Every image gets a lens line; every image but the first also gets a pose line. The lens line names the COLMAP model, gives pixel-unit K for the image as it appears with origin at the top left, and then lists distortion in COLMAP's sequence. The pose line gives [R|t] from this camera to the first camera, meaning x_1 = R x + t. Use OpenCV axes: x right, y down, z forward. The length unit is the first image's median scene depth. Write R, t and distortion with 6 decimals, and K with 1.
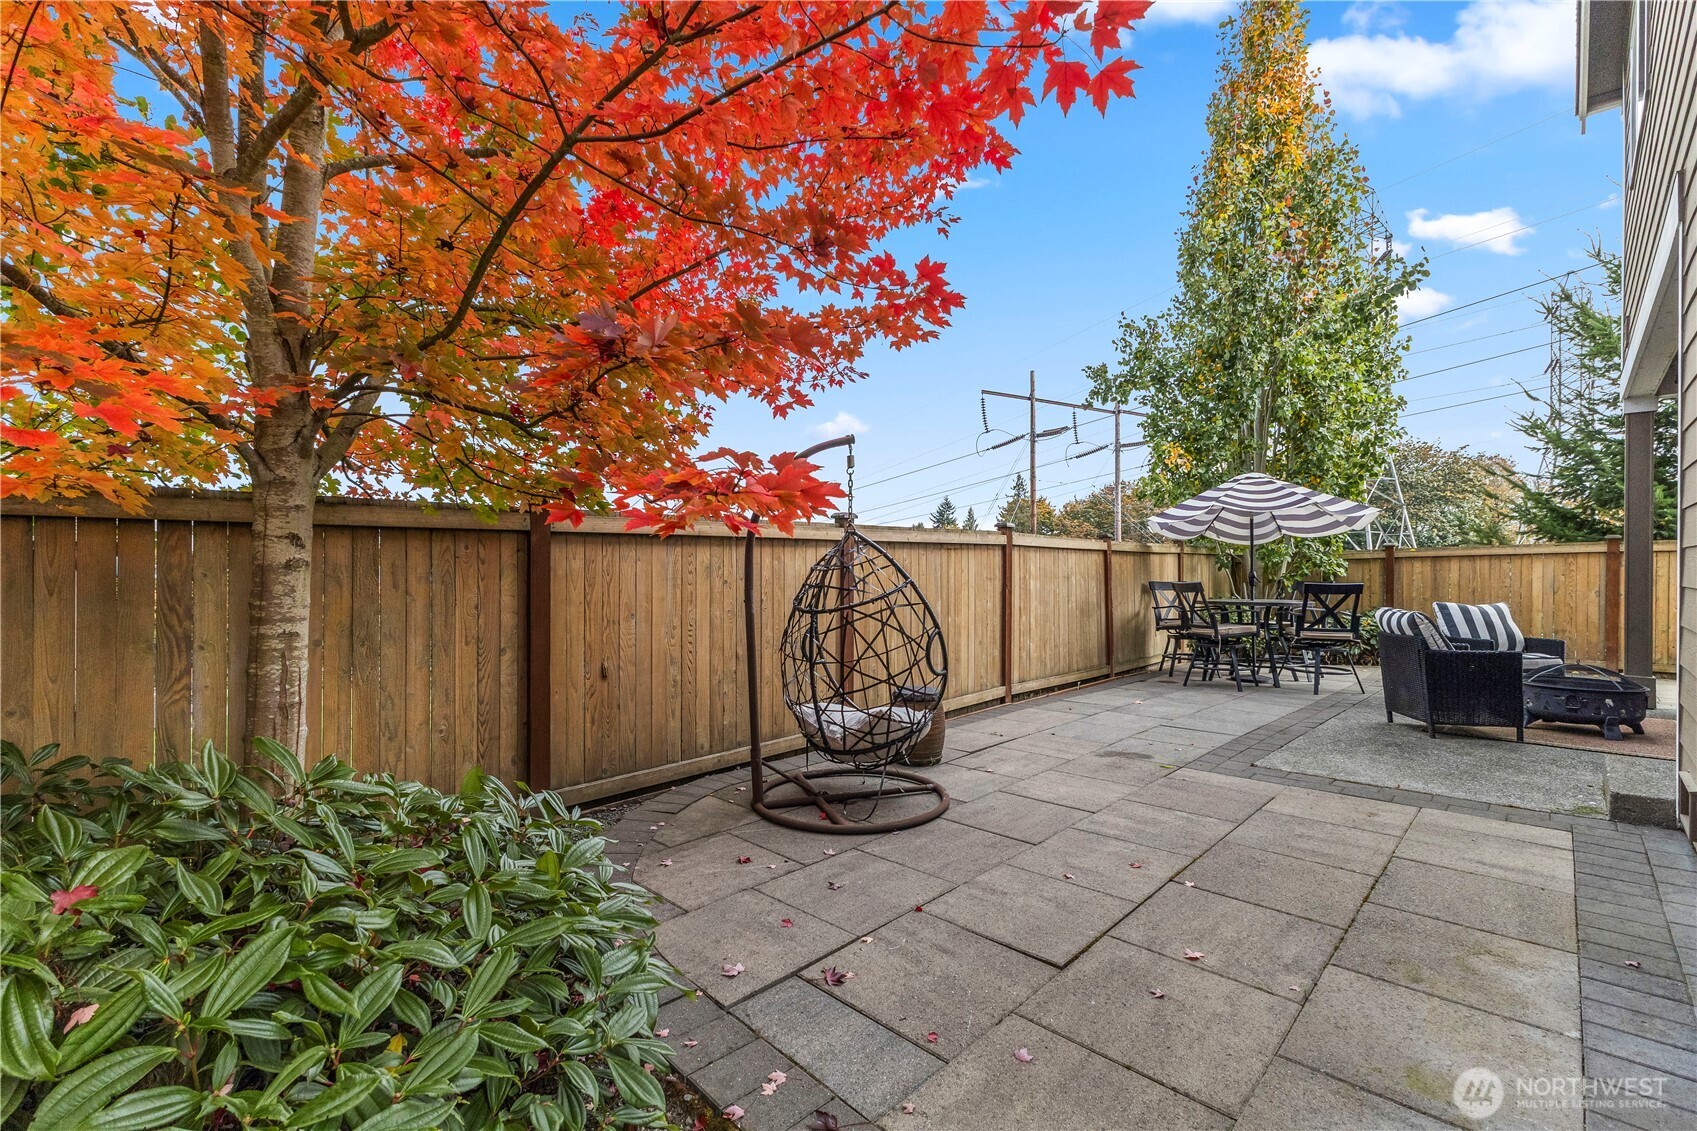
lens RADIAL K [[736.3, 0, 838.6], [0, 736.3, 562.1], [0, 0, 1]] dist [0.005234, -0.001828]
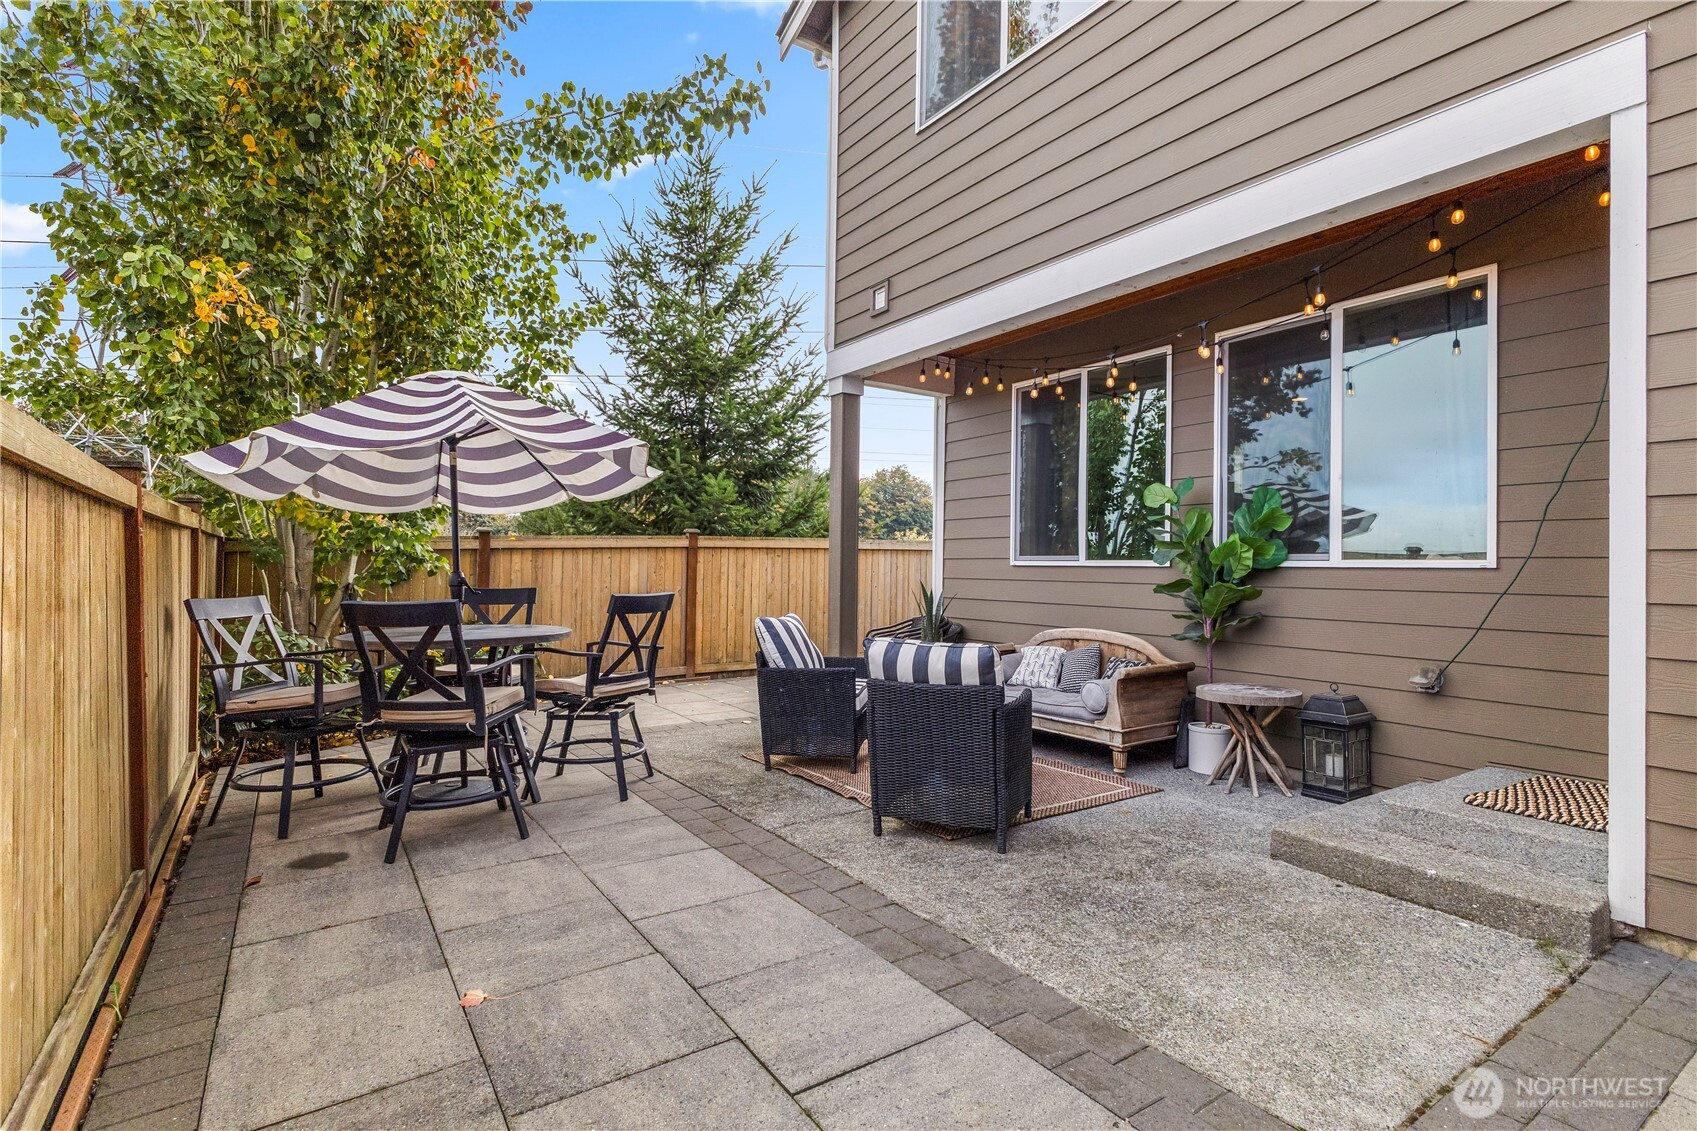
lens RADIAL K [[823.6, 0, 845.1], [0, 823.6, 559.5], [0, 0, 1]] dist [-0.016001, -0.000318]
pose [[0.204194, 0.004955, 0.978918, 0.072619], [-0.014846, 0.999888, -0.001965, 0.001328], [-0.978818, -0.014132, 0.204245, 0.594674]]
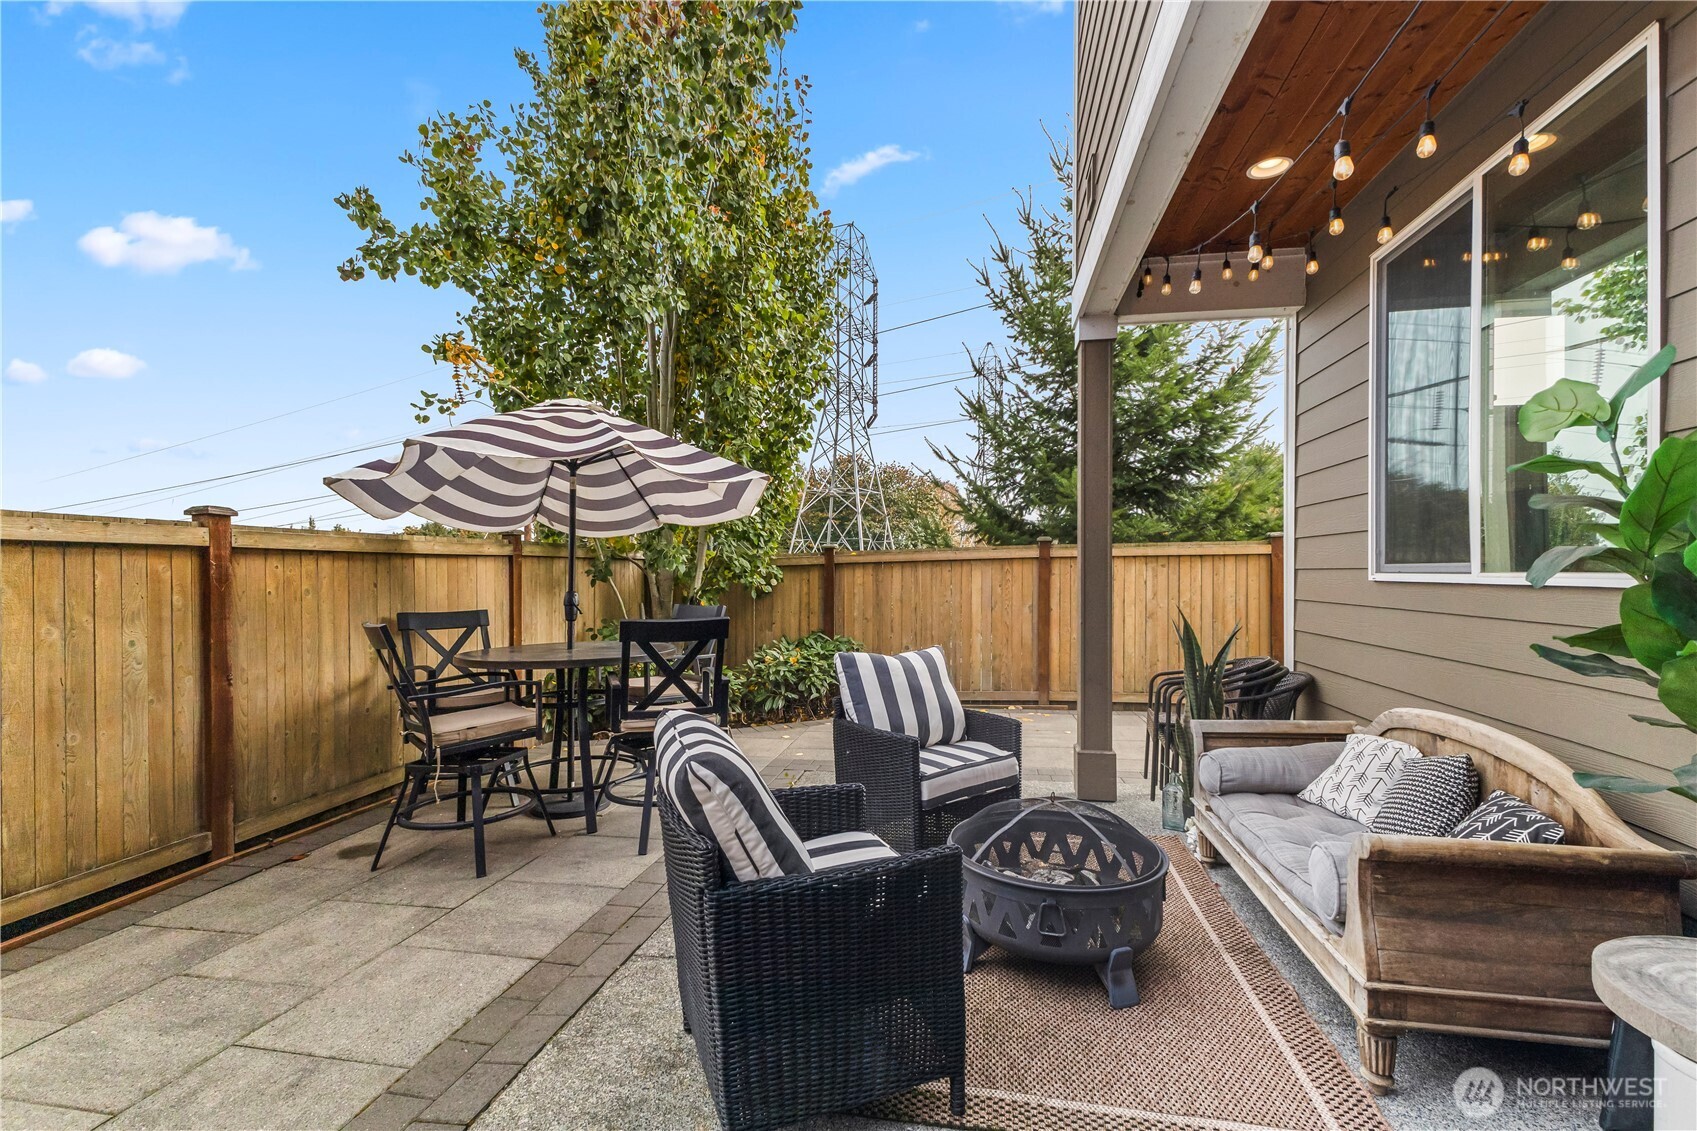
lens RADIAL K [[736.3, 0, 854.8], [0, 736.3, 564.5], [0, 0, 1]] dist [0.005234, -0.001828]
pose [[0.824478, -0.000061, 0.565894, 0.405906], [0.000719, 0.999999, -0.000941, -0.005419], [-0.565893, 0.001182, 0.824478, 0.438269]]
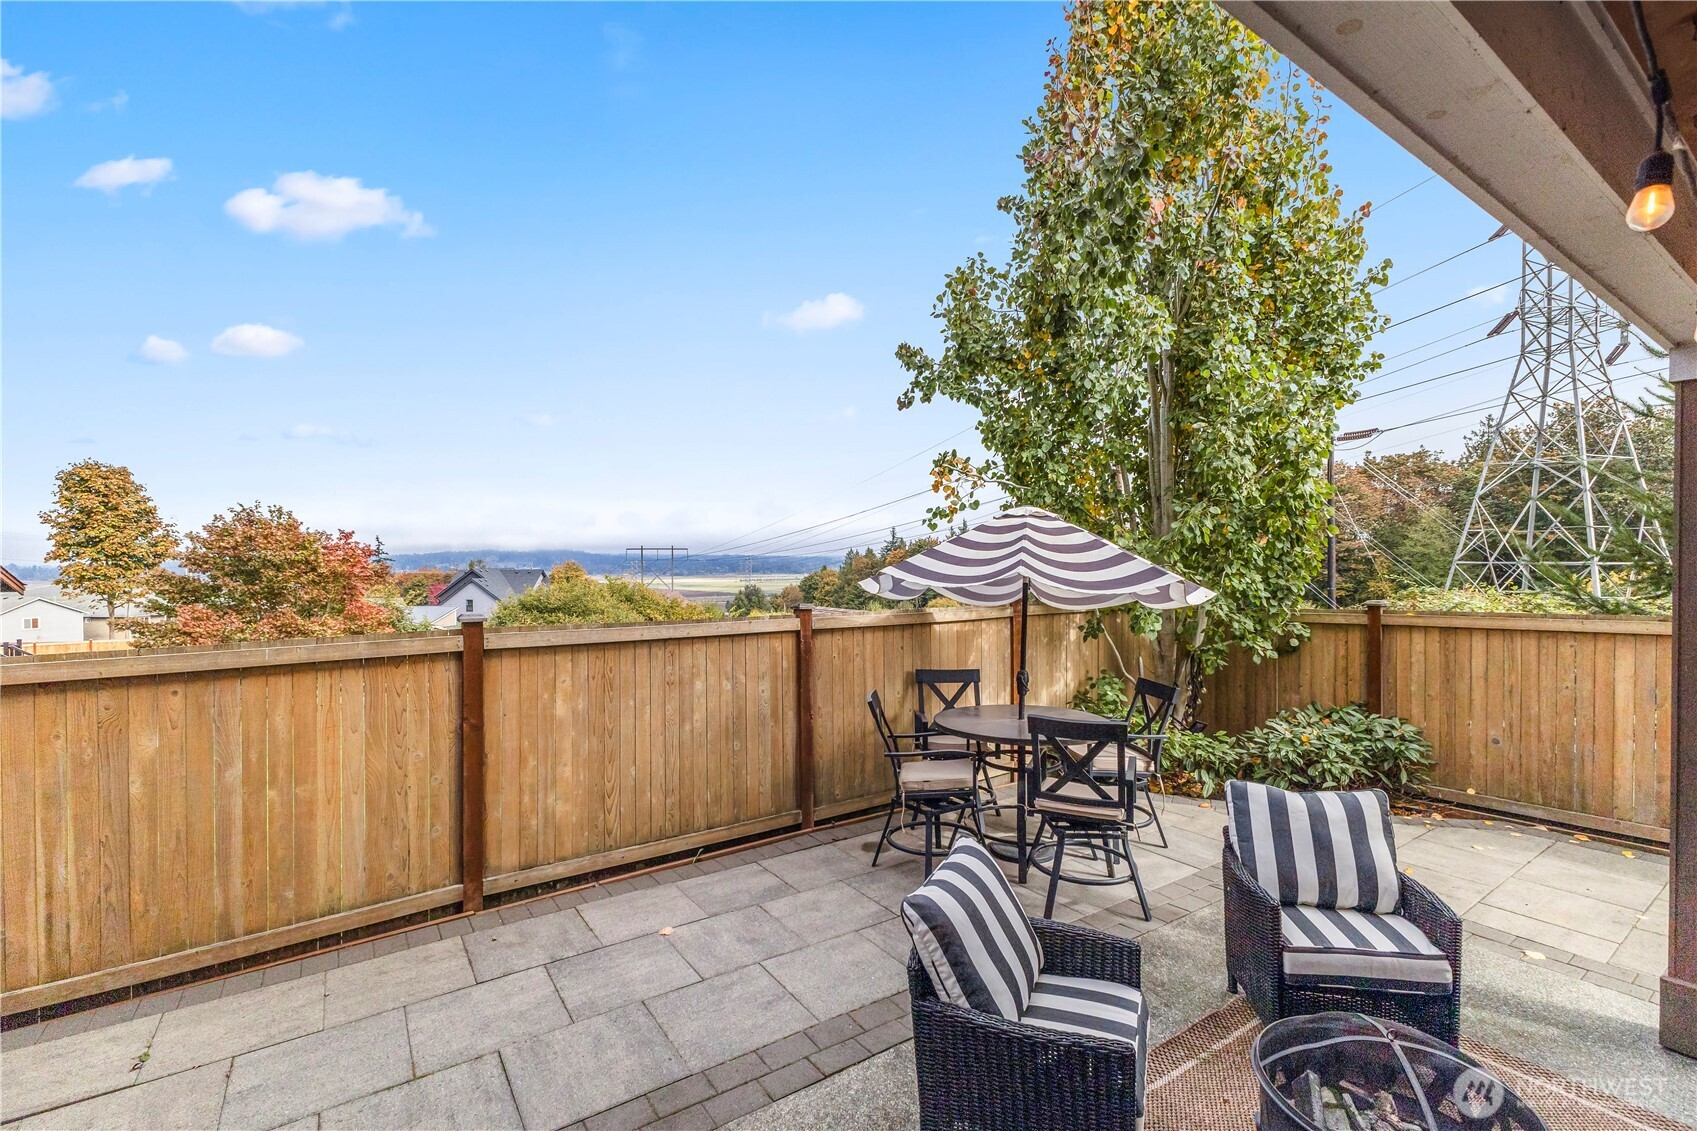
lens RADIAL K [[736.3, 0, 849.2], [0, 736.3, 568.9], [0, 0, 1]] dist [0.005234, -0.001828]
pose [[0.981286, -0.004862, -0.192495, 0.503689], [0.007474, 0.999890, 0.012845, -0.073895], [0.192411, -0.014043, 0.981214, 0.359631]]
